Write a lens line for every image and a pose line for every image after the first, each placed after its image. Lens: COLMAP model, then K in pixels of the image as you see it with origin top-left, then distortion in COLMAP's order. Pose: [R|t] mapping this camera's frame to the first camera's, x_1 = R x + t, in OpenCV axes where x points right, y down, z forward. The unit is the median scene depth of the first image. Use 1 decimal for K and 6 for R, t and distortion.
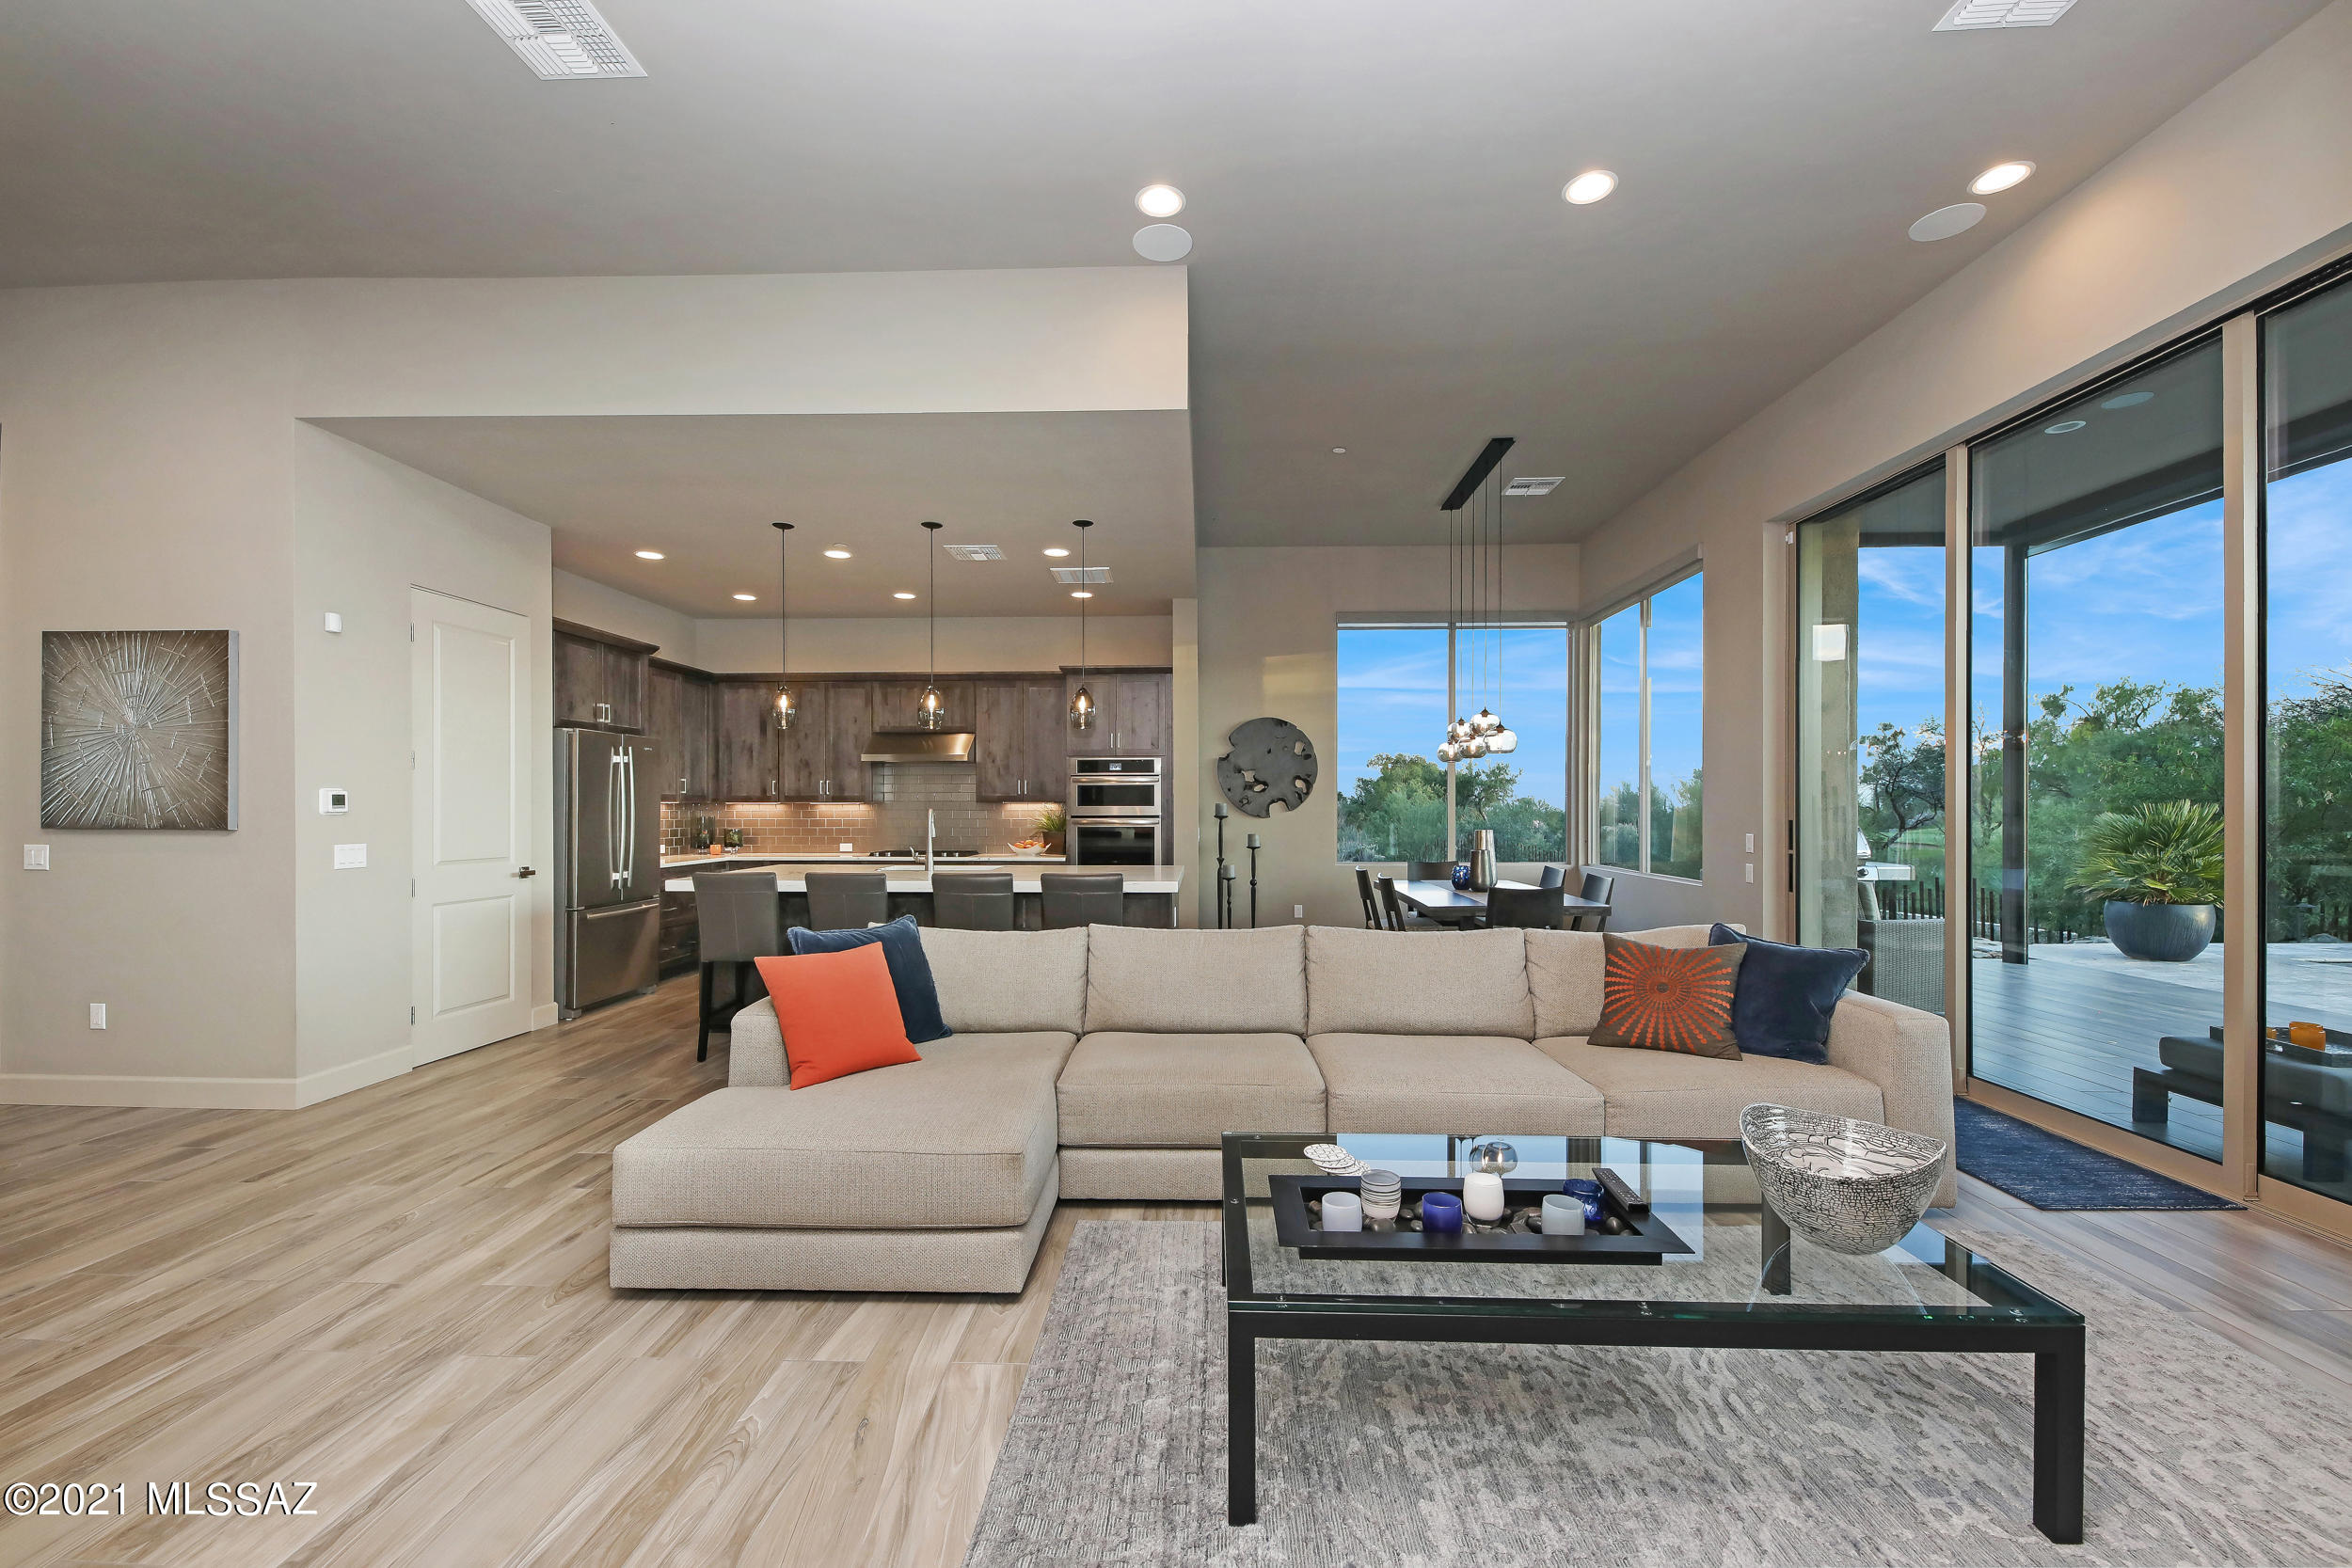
lens RADIAL K [[954.0, 0, 1173.8], [0, 954.0, 816.5], [0, 0, 1]] dist [0.014090, -0.008413]
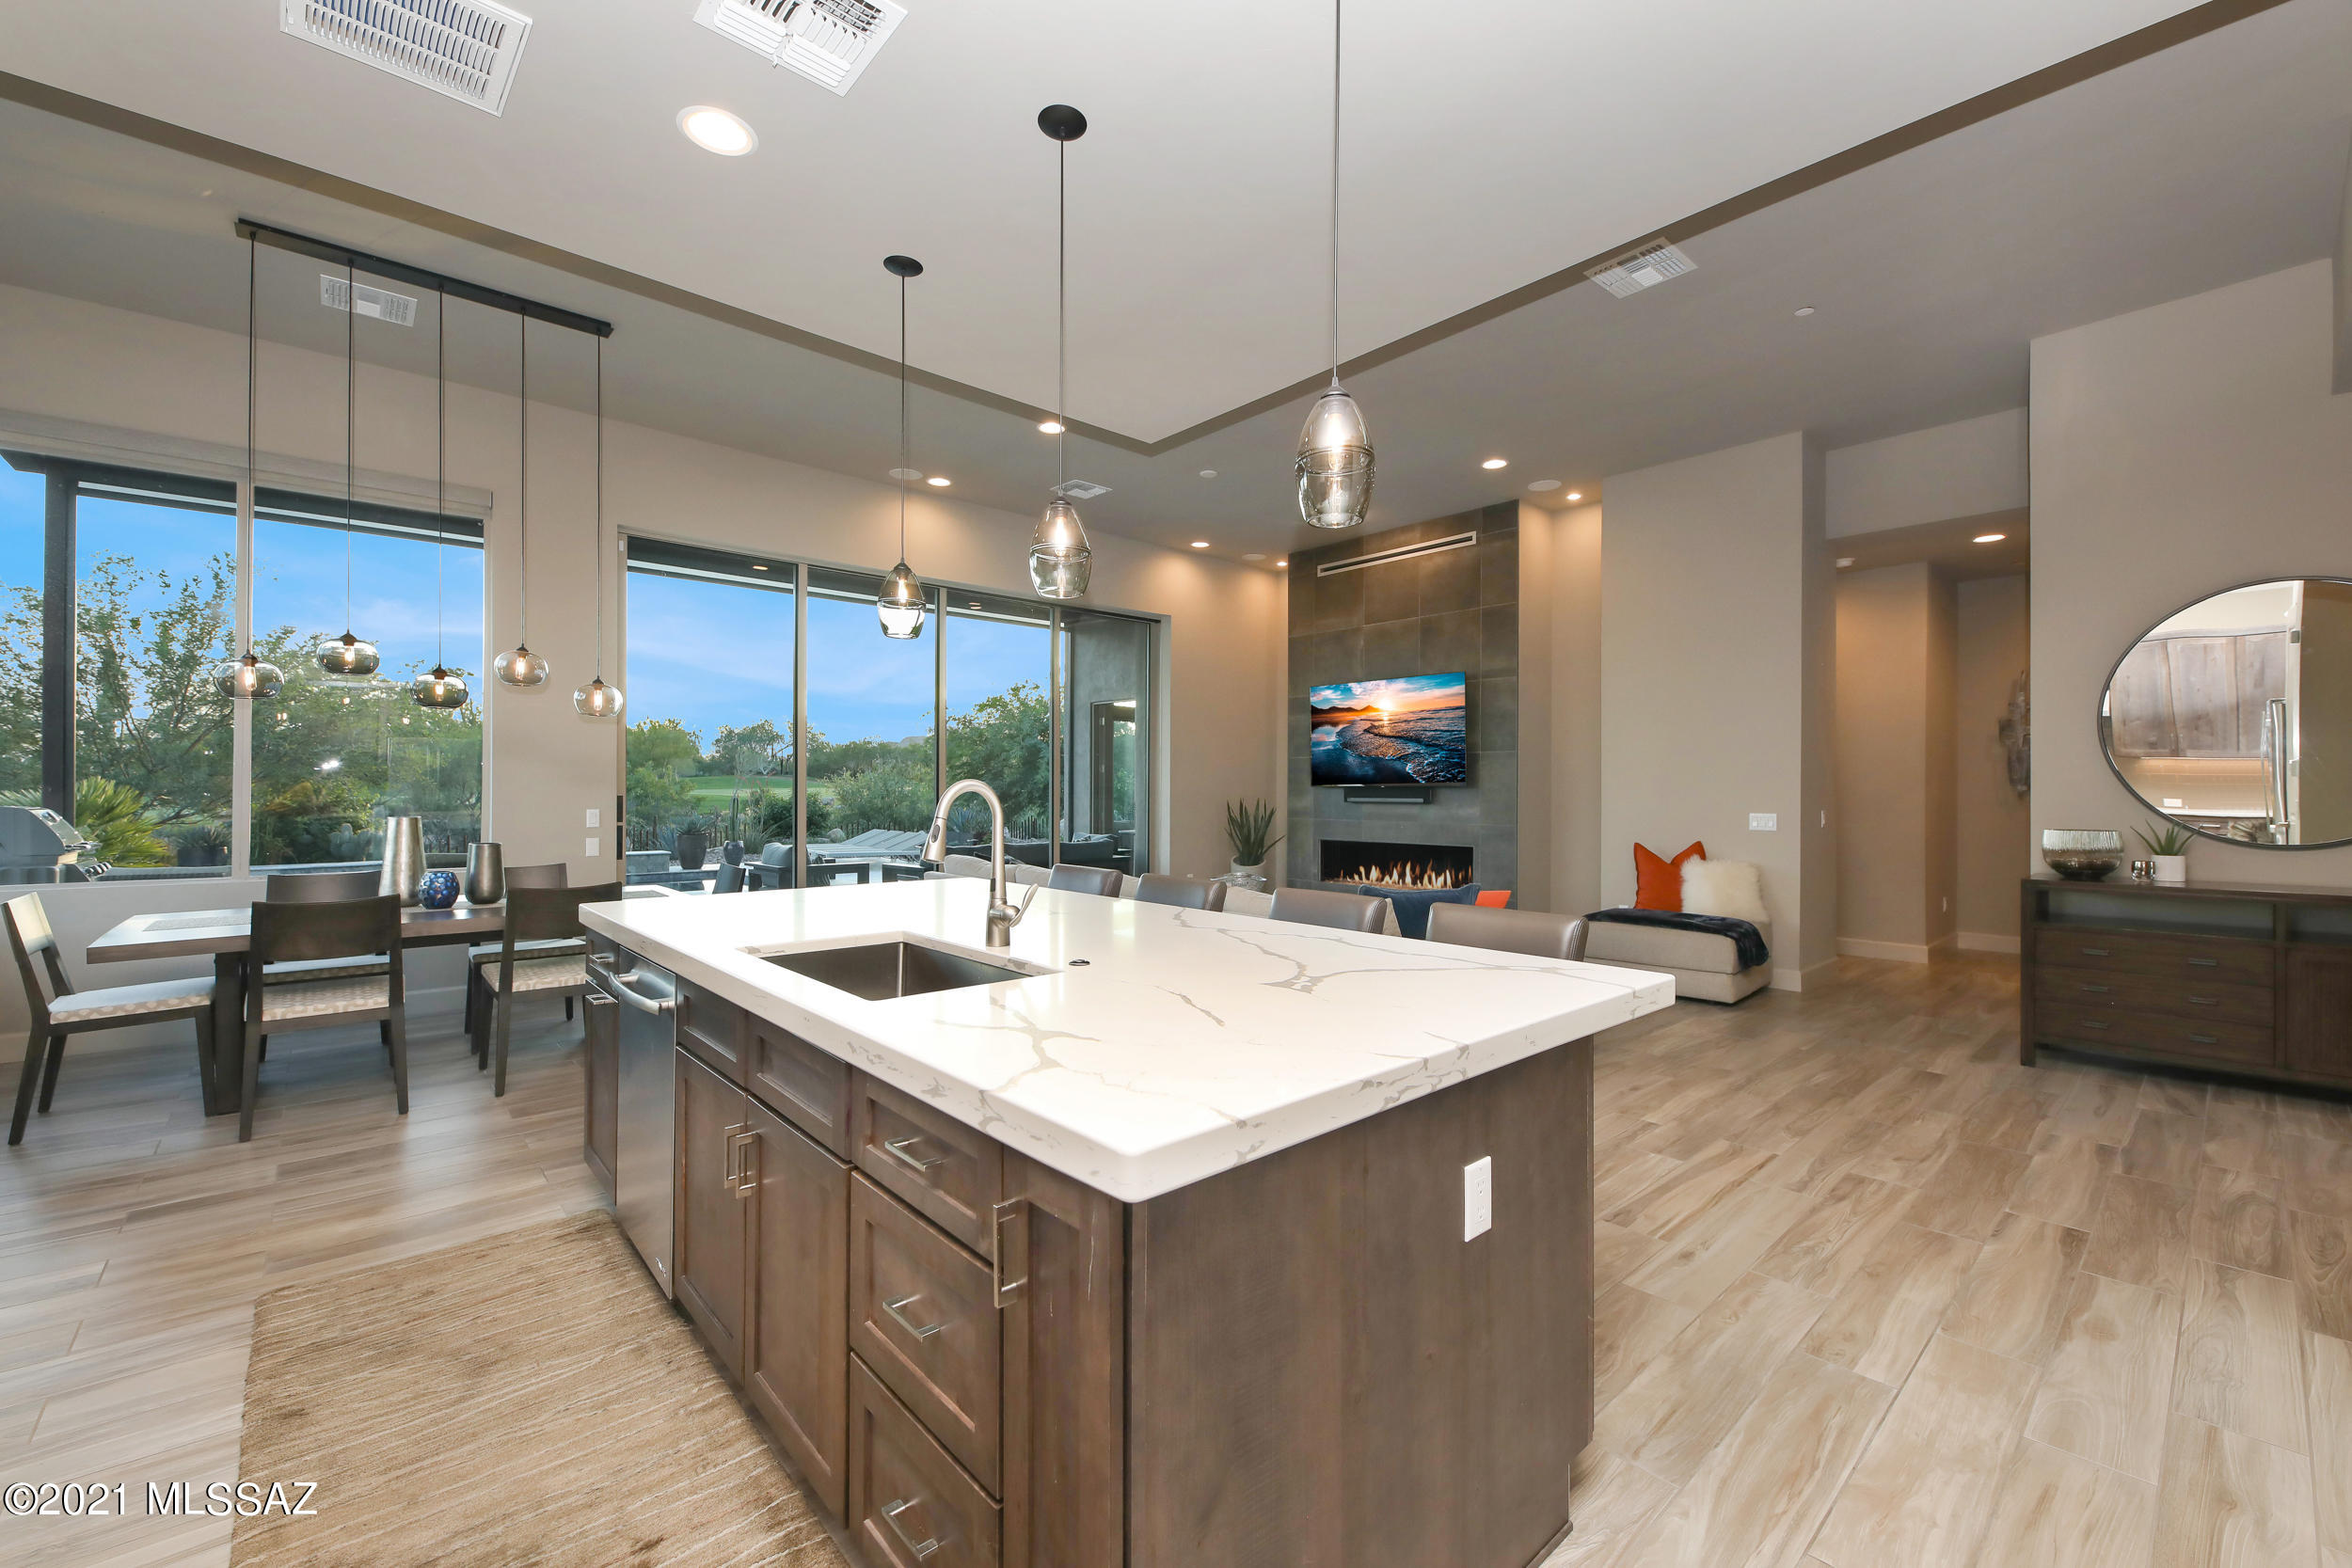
lens RADIAL K [[954.0, 0, 1193.4], [0, 954.0, 786.6], [0, 0, 1]] dist [0.014090, -0.008413]
pose [[-0.706404, 0.001766, 0.707807, -0.441133], [0.006555, 0.999970, 0.004047, -0.004956], [-0.707778, 0.007498, -0.706395, 0.925094]]
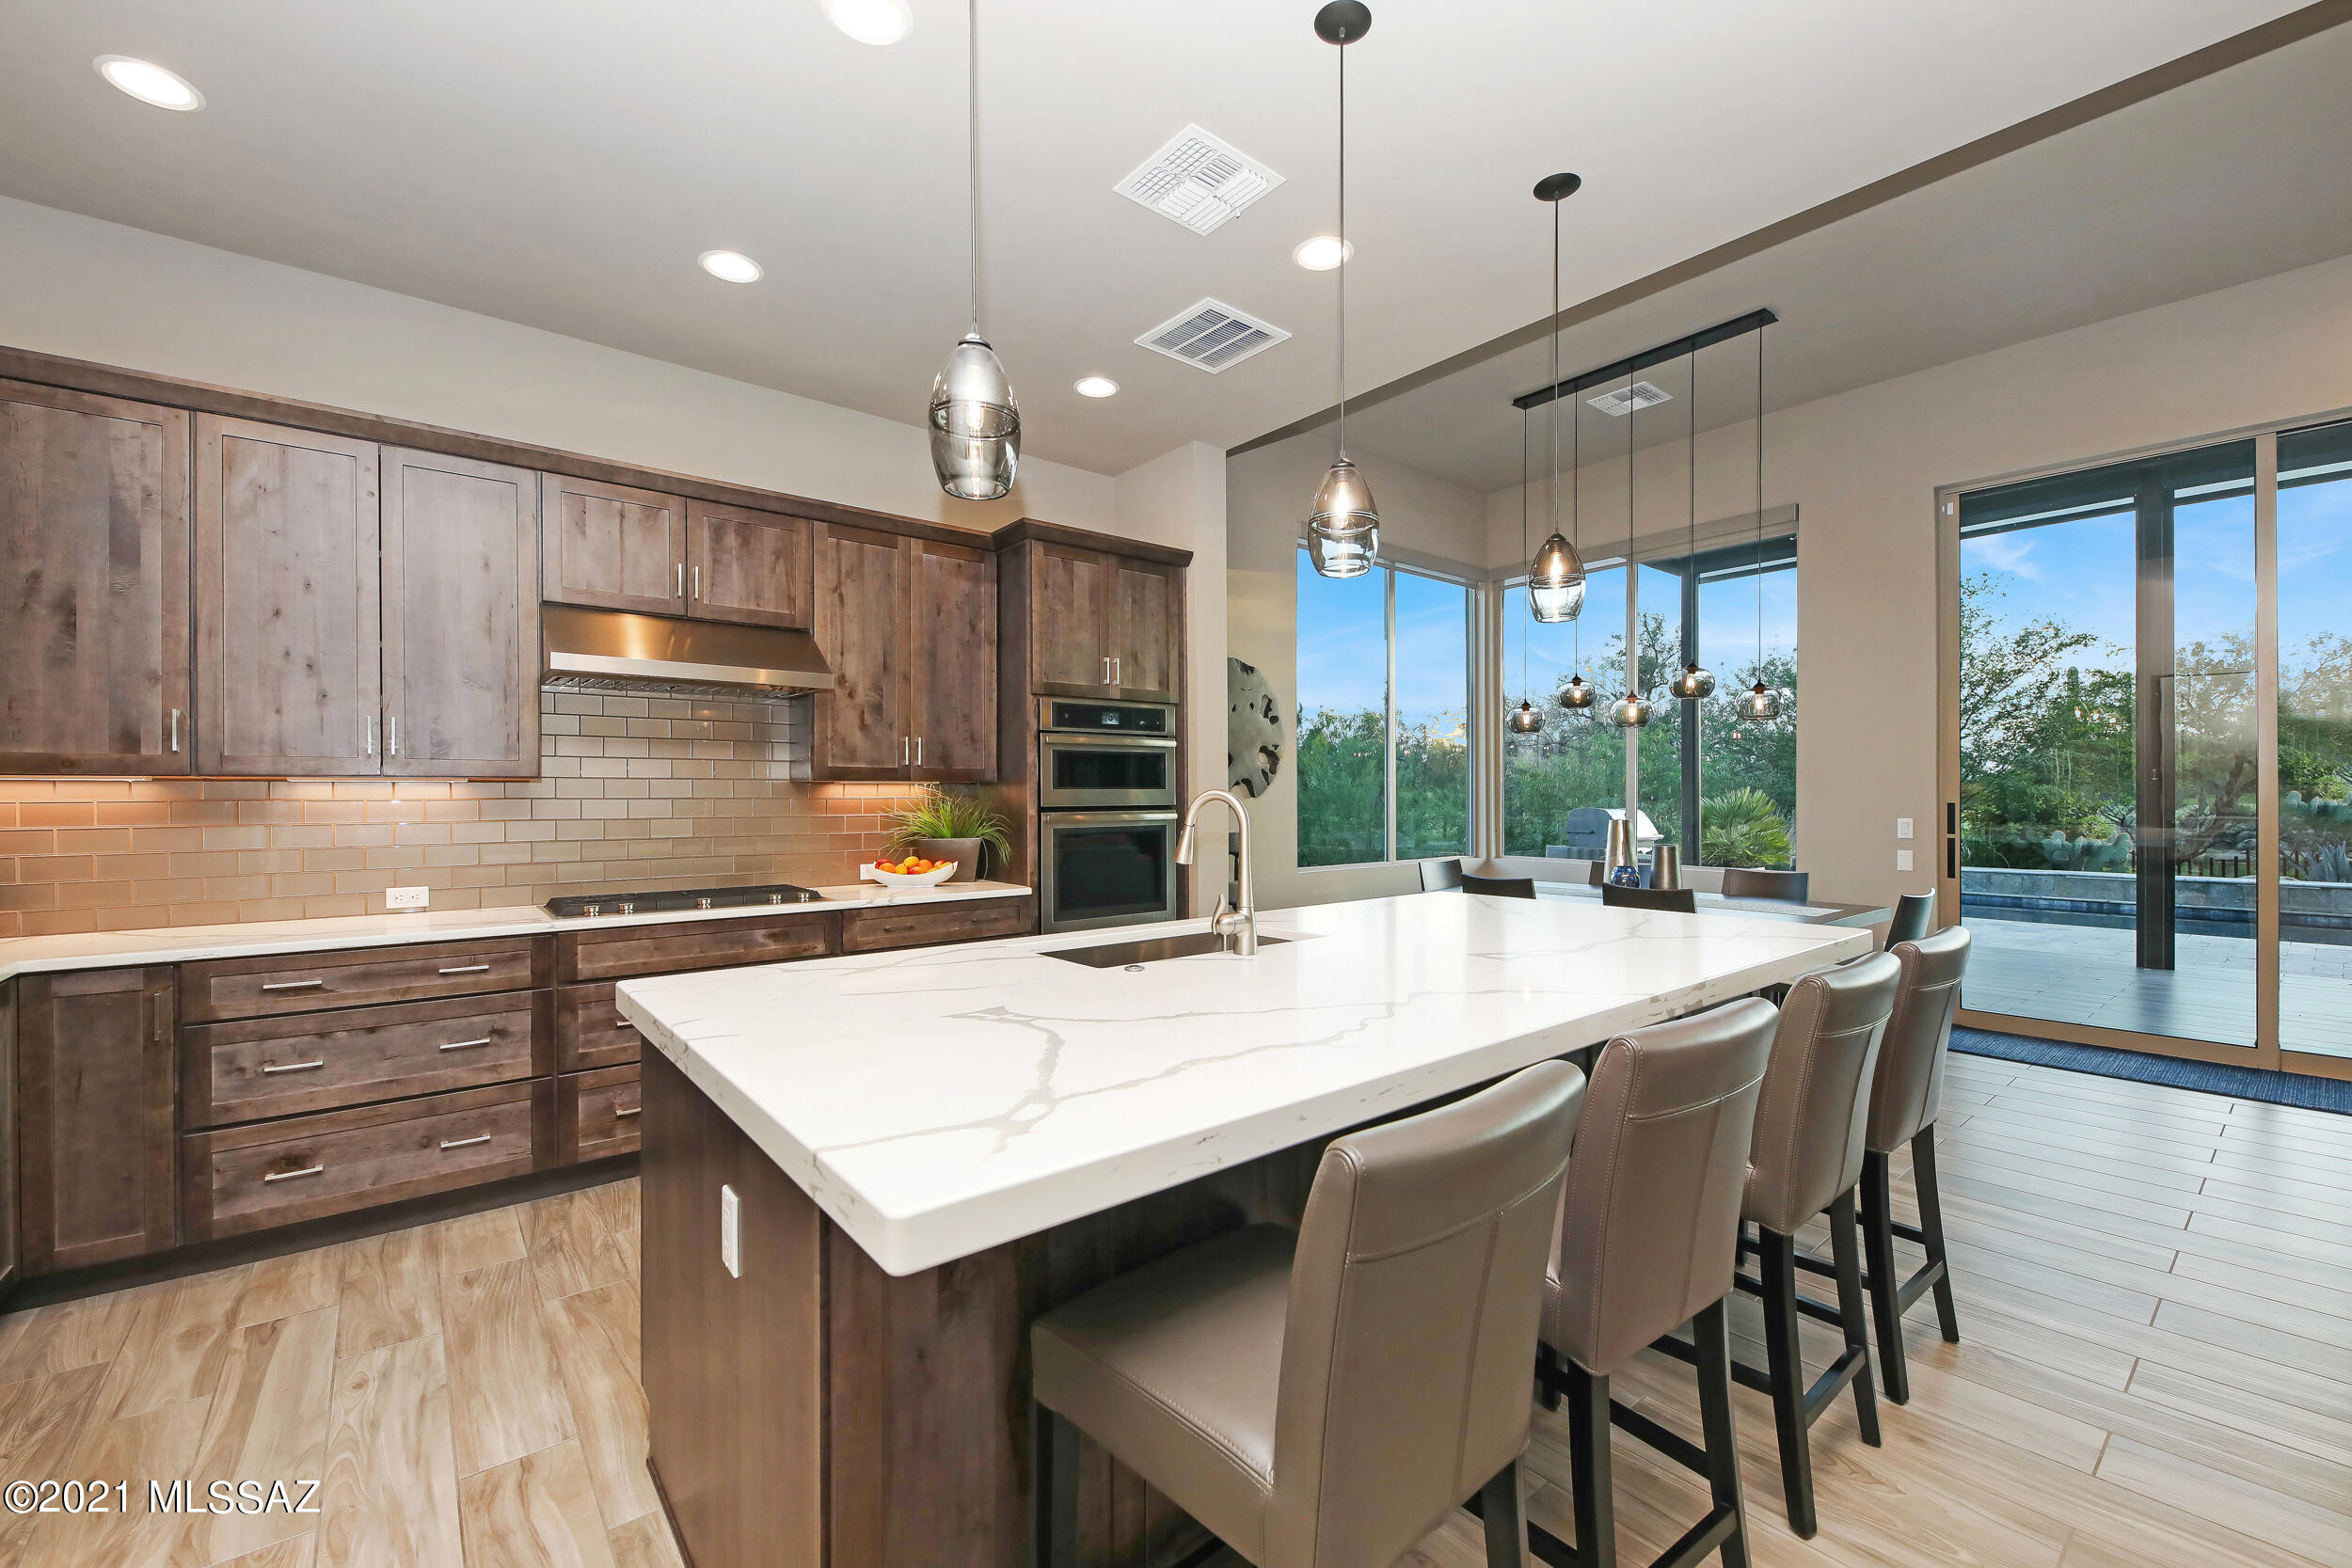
lens RADIAL K [[954.0, 0, 1172.6], [0, 954.0, 793.1], [0, 0, 1]] dist [0.014090, -0.008413]
pose [[0.749386, 0.000401, 0.662134, -0.403752], [0.009385, 0.999893, -0.011227, -0.001844], [-0.662067, 0.014627, 0.749302, 0.559220]]
